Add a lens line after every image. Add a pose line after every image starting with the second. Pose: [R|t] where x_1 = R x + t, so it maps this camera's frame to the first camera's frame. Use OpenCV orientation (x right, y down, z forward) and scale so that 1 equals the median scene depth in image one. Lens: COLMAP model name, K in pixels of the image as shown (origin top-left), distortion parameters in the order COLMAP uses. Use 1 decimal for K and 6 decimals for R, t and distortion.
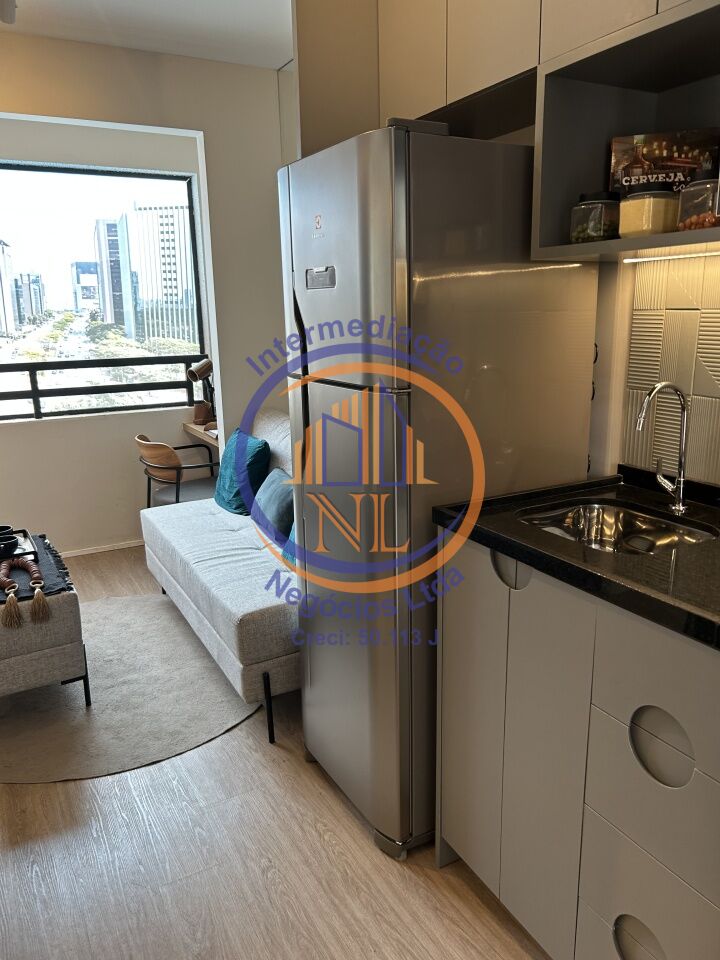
lens RADIAL K [[714.3, 0, 361.5], [0, 714.3, 475.4], [0, 0, 1]] dist [0.032882, -0.043035]
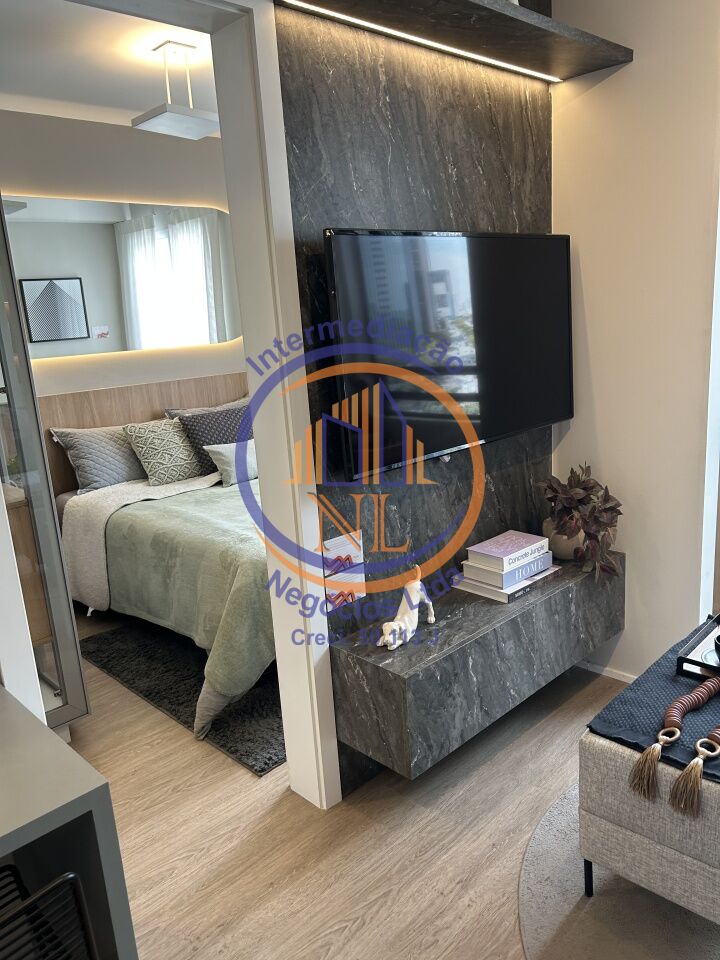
lens RADIAL K [[714.3, 0, 357.8], [0, 714.3, 485.6], [0, 0, 1]] dist [0.032882, -0.043035]
pose [[0.258813, 0.226699, -0.938948, -0.014720], [-0.155940, 0.969124, 0.191001, -0.126797], [0.953257, 0.096986, 0.286173, 0.519414]]
